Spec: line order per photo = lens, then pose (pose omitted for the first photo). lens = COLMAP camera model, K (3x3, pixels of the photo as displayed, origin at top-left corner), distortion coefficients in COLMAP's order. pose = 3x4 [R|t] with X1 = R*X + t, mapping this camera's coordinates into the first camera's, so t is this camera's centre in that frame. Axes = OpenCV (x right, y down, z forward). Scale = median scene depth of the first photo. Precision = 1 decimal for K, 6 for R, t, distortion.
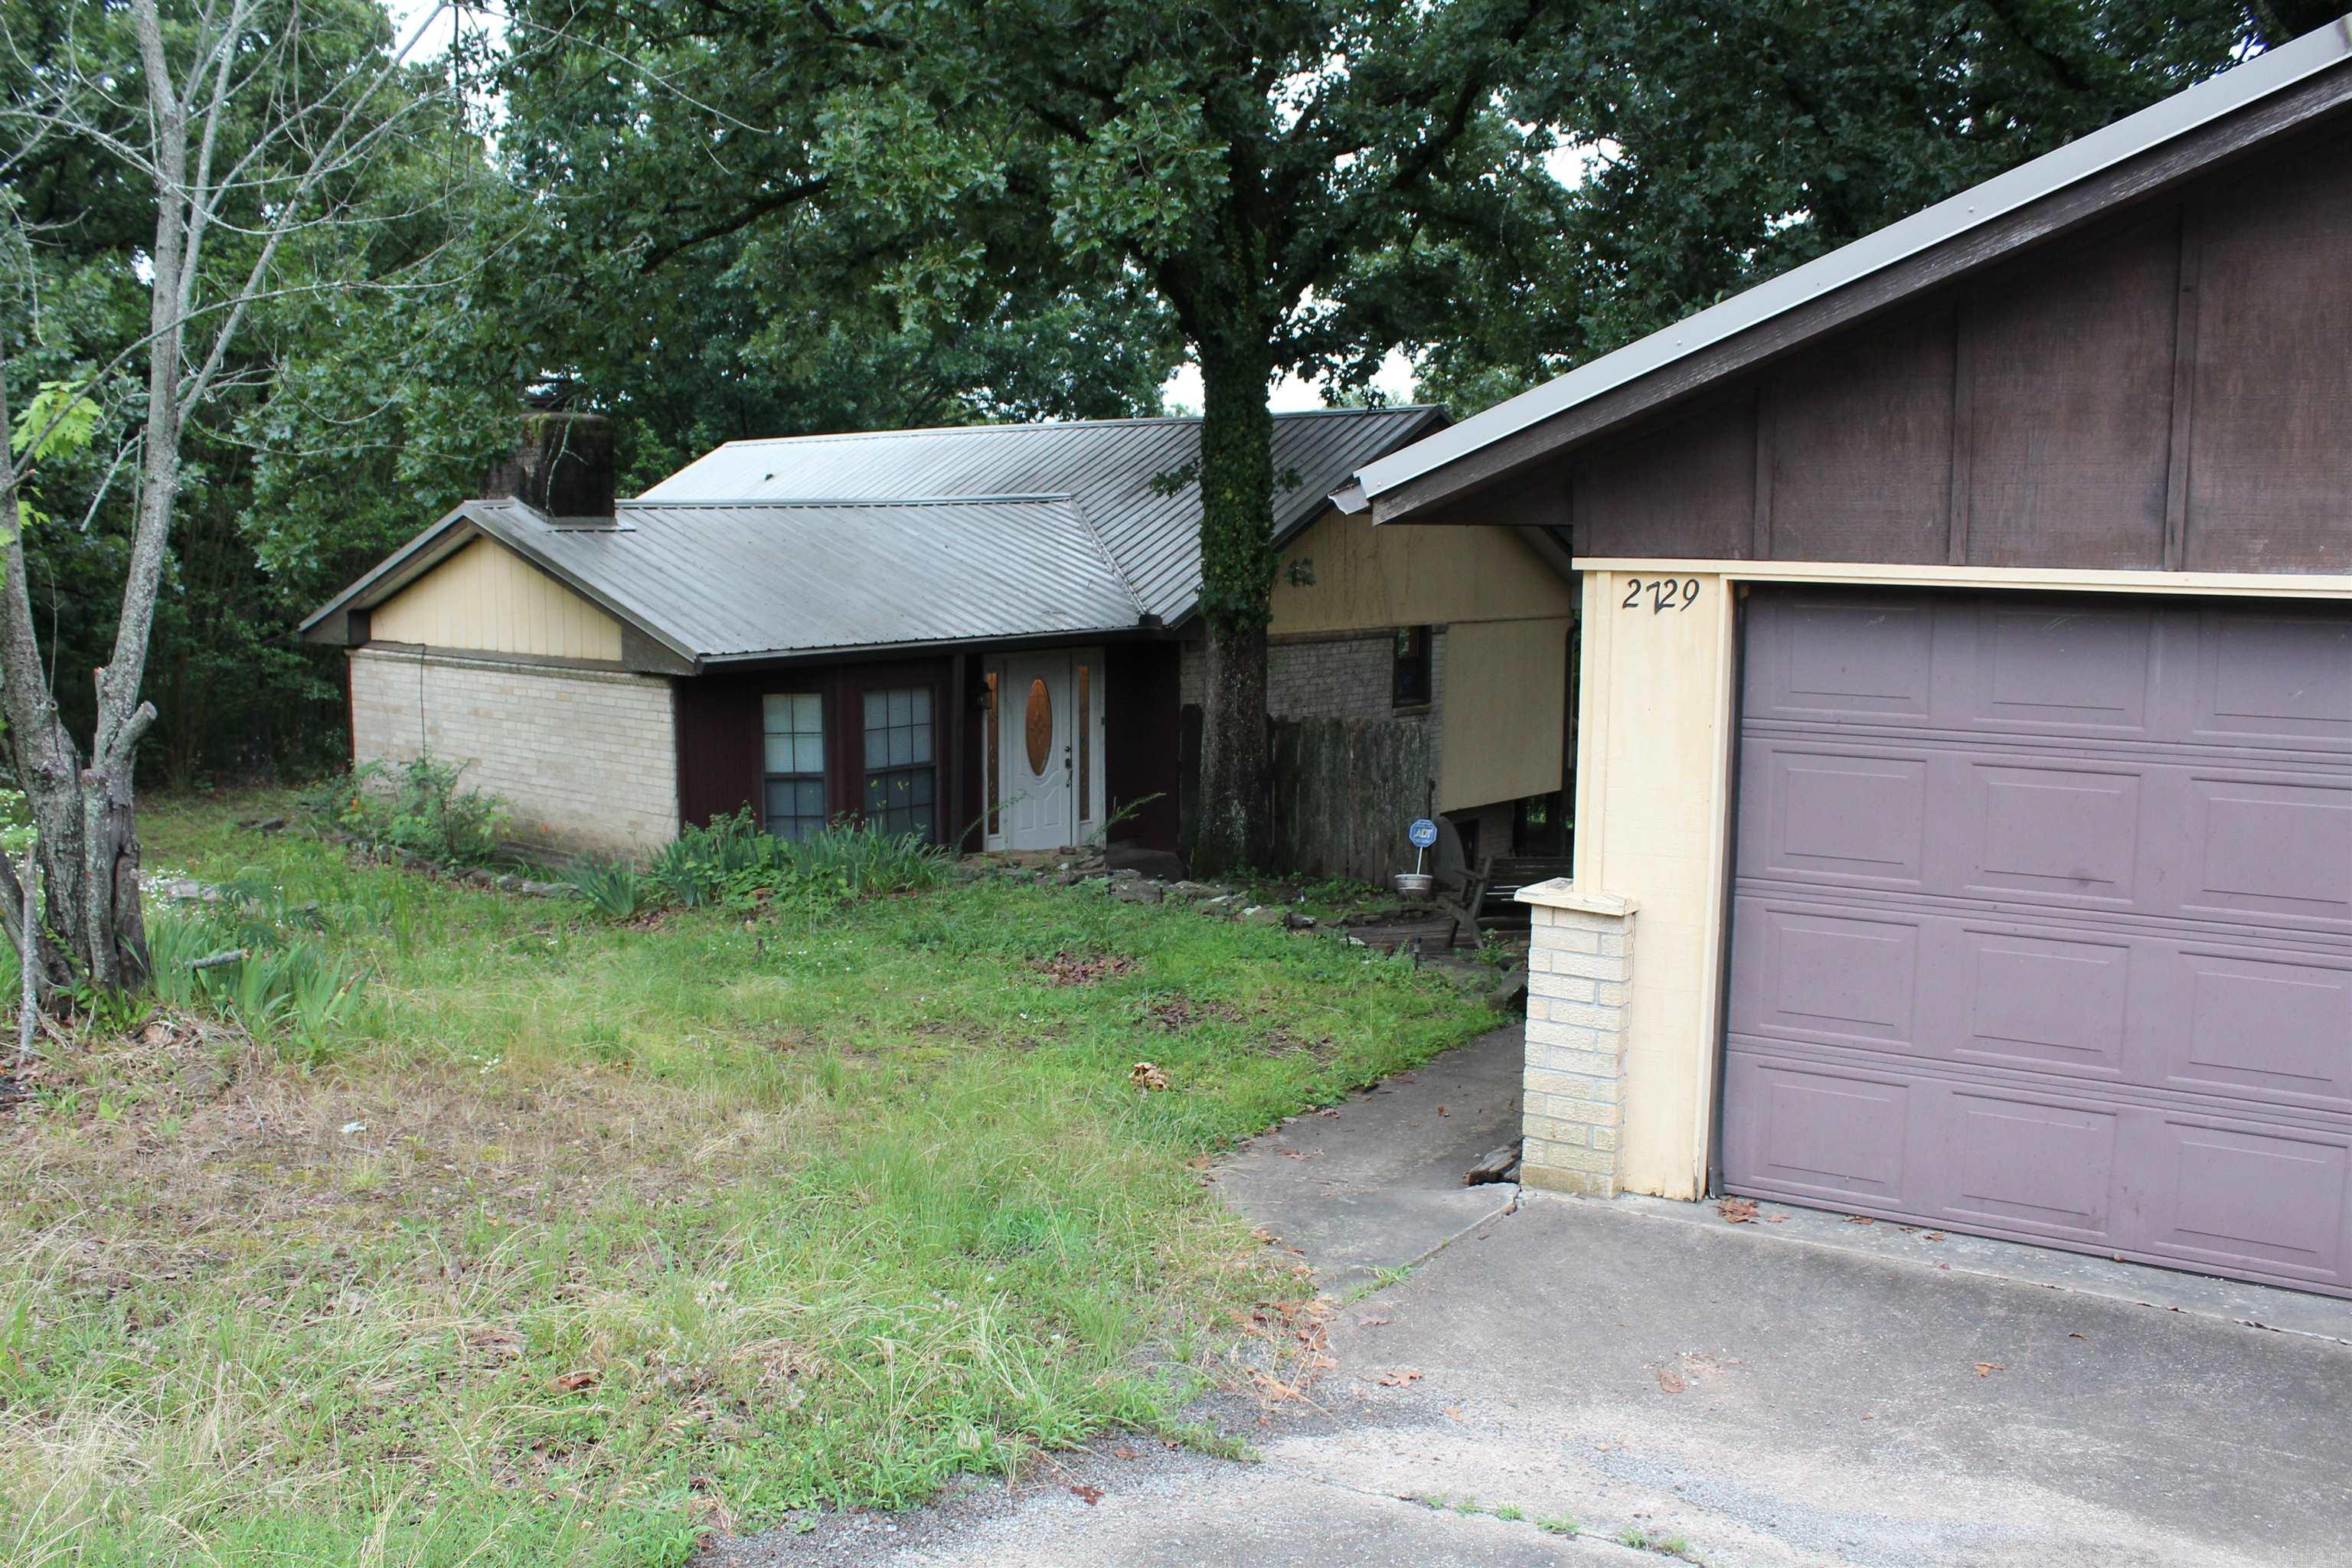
lens RADIAL K [[1965.5, 0, 1180.8], [0, 1965.5, 798.2], [0, 0, 1]] dist [-0.157957, 0.141809]
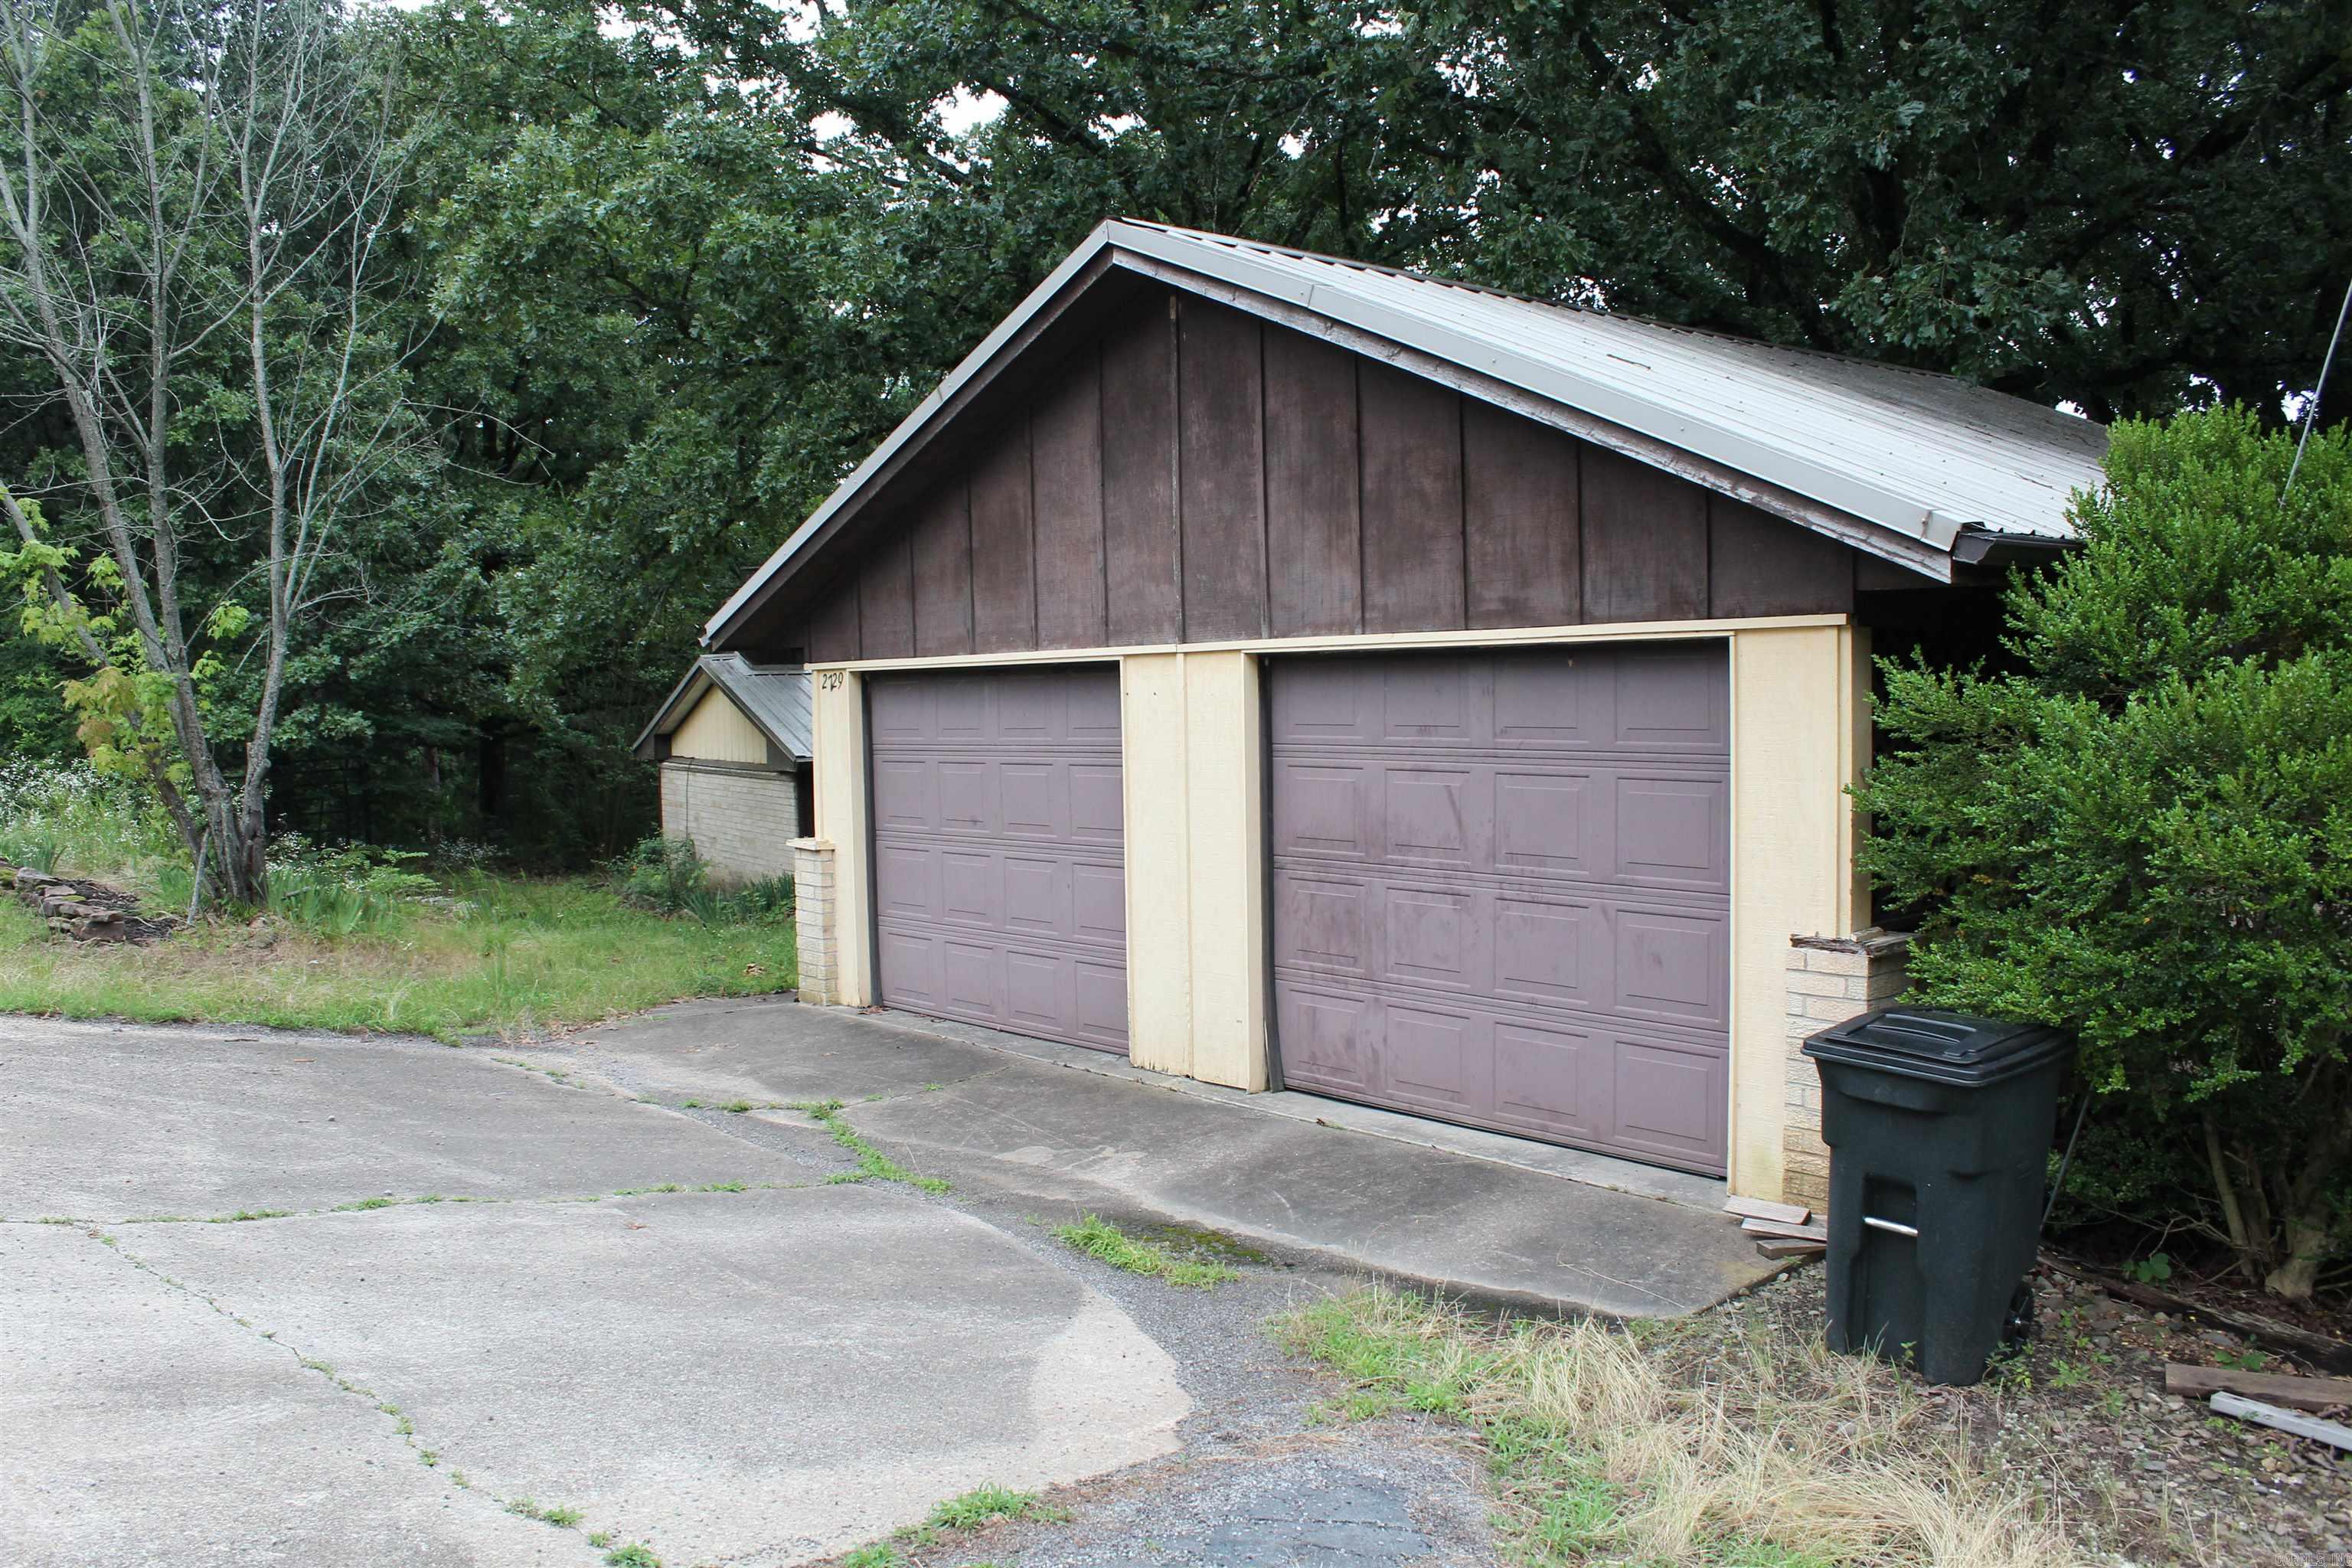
lens RADIAL K [[1965.5, 0, 1169.2], [0, 1965.5, 782.1], [0, 0, 1]] dist [-0.157957, 0.141809]
pose [[0.947255, -0.013320, -0.320204, 1.035880], [-0.013483, 0.996595, -0.081346, 0.129038], [0.320197, 0.081372, 0.943850, -0.616025]]
